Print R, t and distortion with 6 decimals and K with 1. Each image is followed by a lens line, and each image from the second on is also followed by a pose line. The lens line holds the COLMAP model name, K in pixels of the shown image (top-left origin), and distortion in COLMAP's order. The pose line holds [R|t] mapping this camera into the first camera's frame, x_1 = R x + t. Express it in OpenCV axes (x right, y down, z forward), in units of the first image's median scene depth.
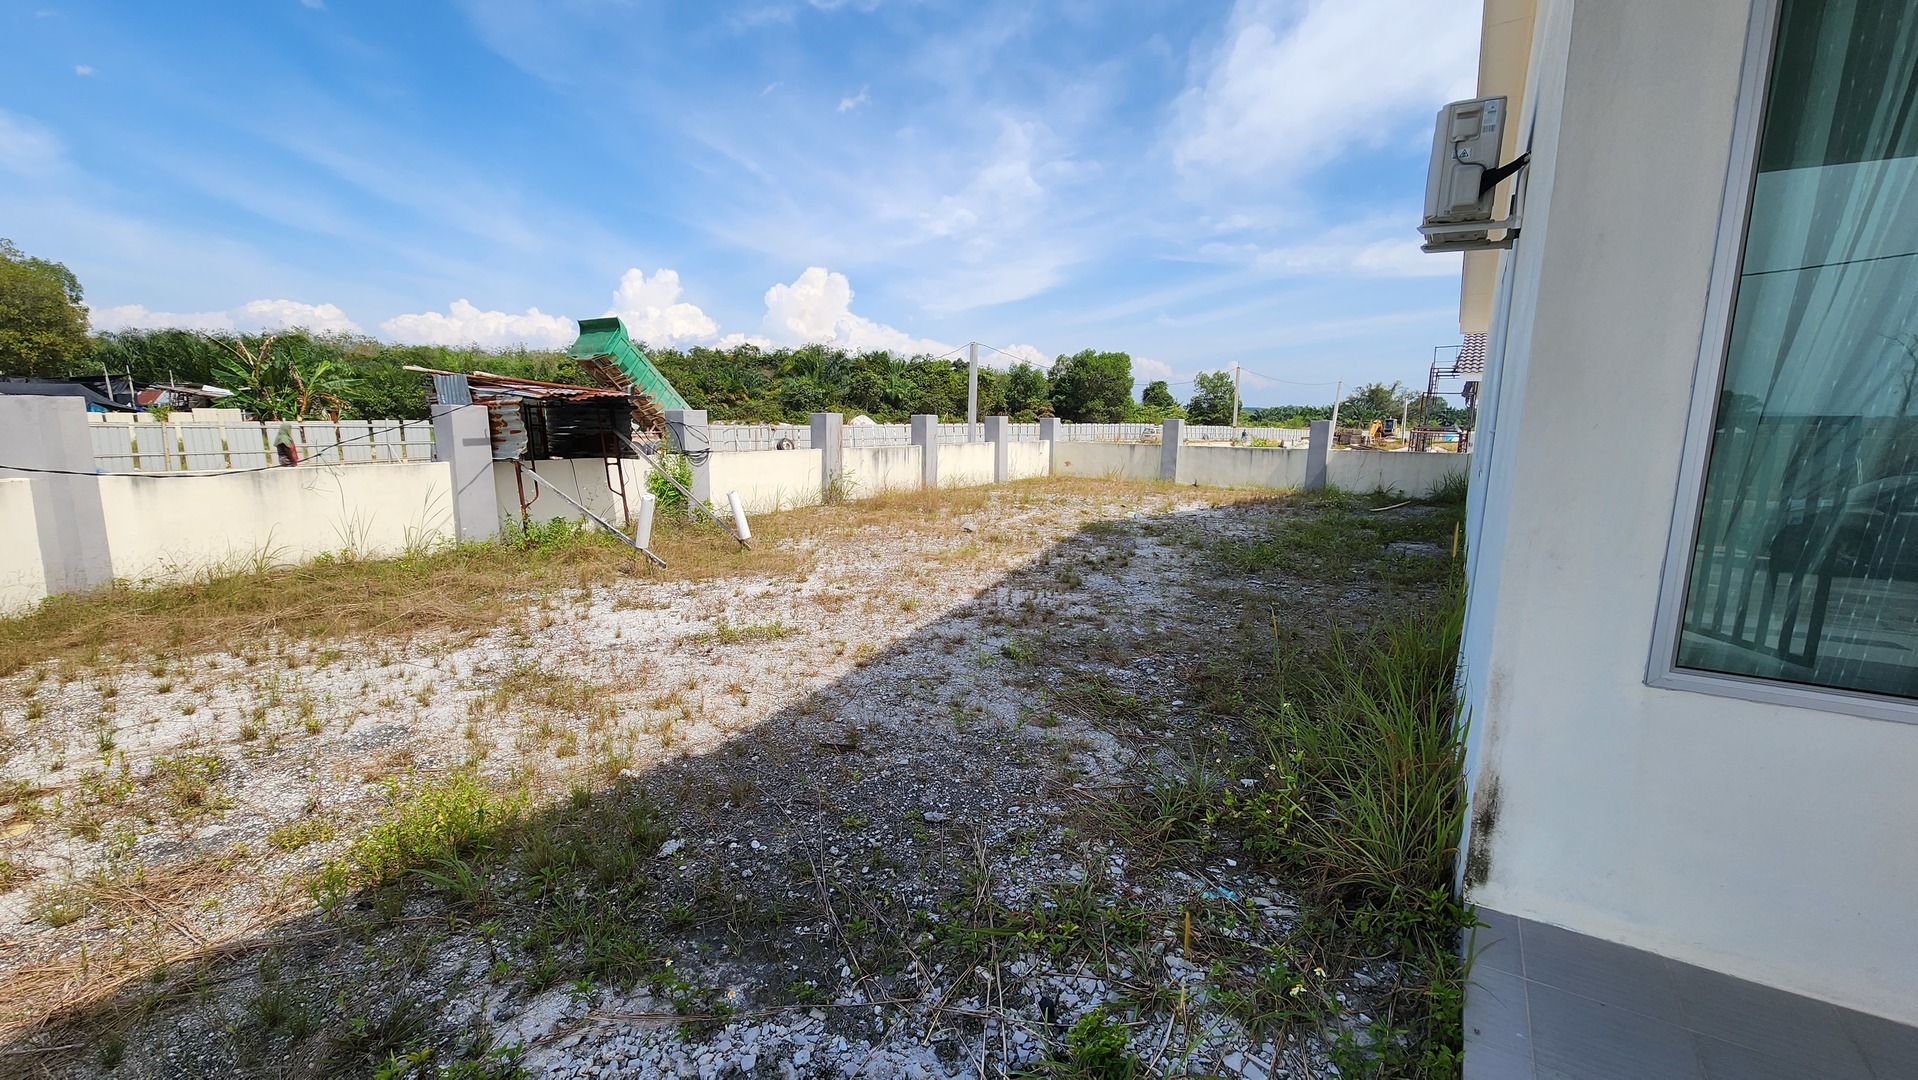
lens RADIAL K [[784.5, 0, 957.8], [0, 784.5, 550.3], [0, 0, 1]] dist [-0.002215, -0.000541]
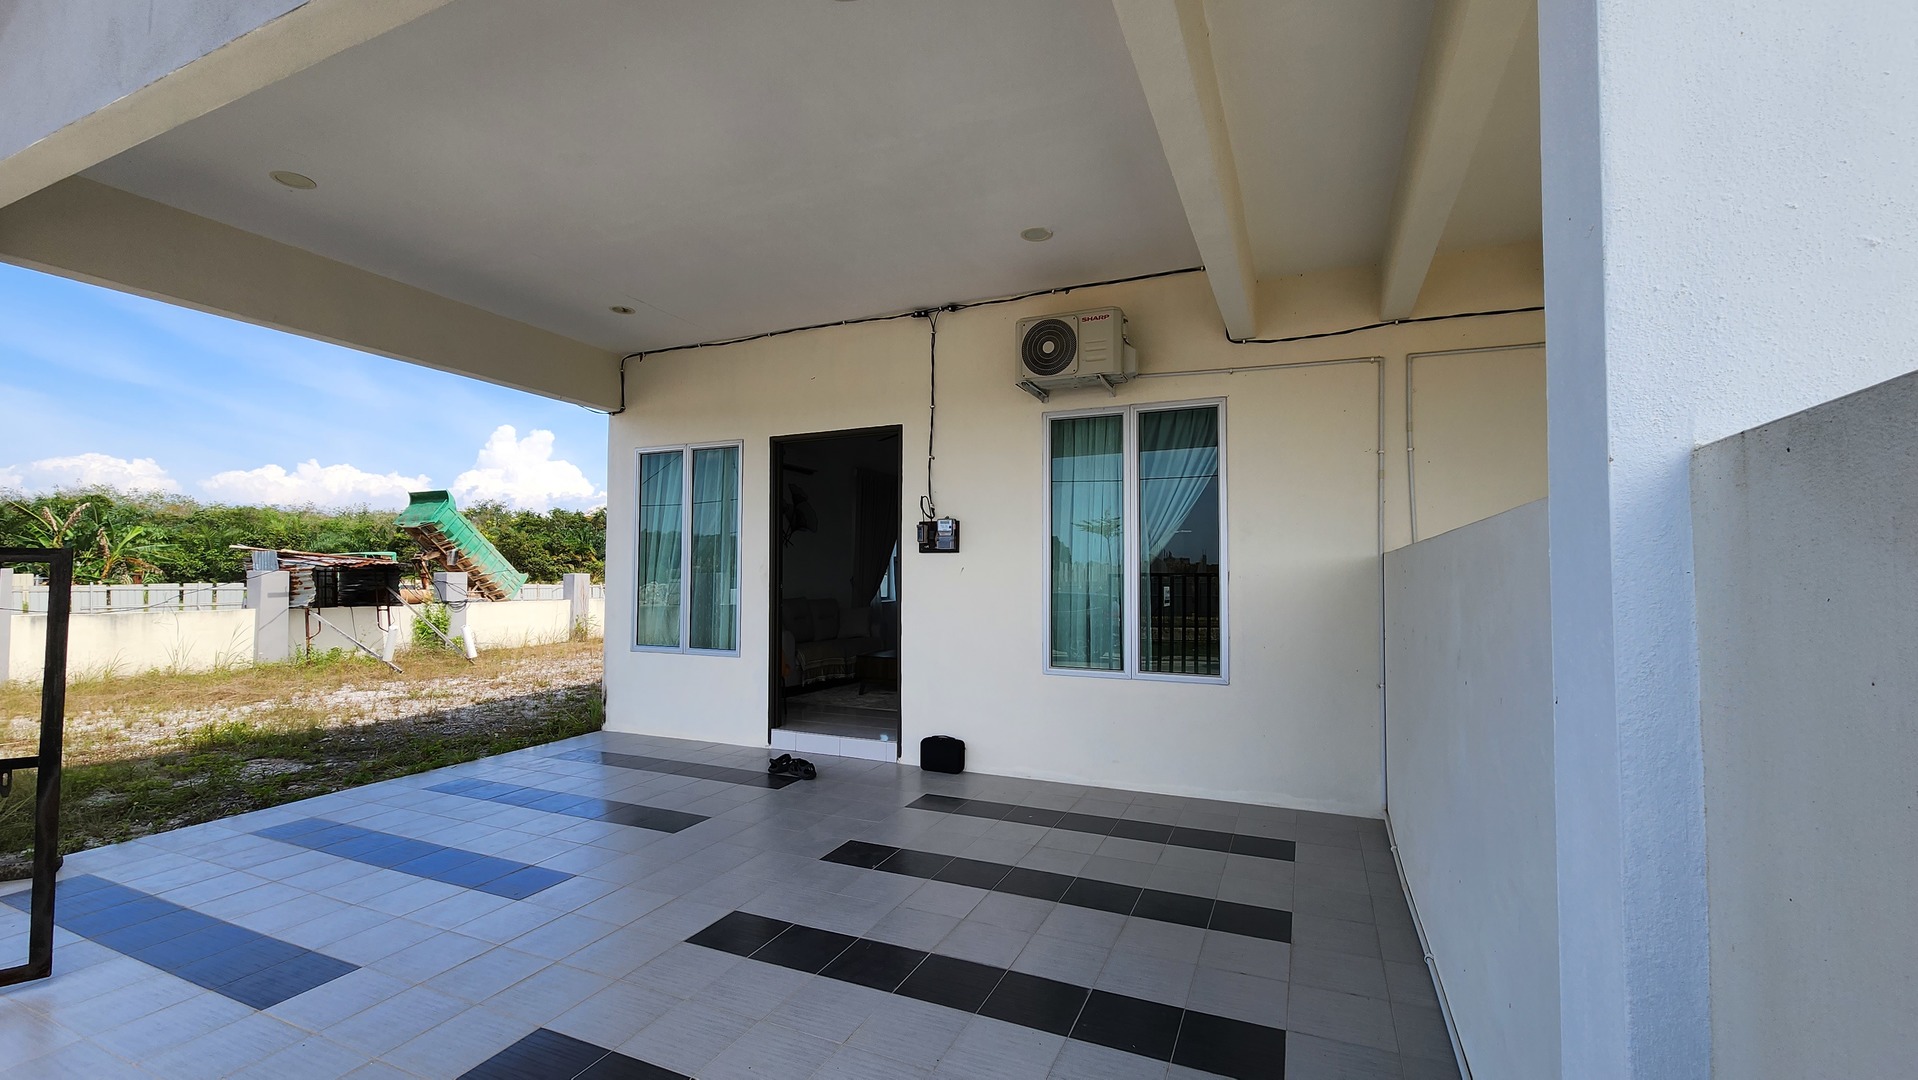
lens RADIAL K [[784.5, 0, 957.8], [0, 784.5, 550.3], [0, 0, 1]] dist [-0.002215, -0.000541]
pose [[0.988502, -0.004928, 0.151127, 0.345069], [0.034732, 0.980145, -0.195218, 0.089392], [-0.147164, 0.198222, 0.969046, -0.510413]]
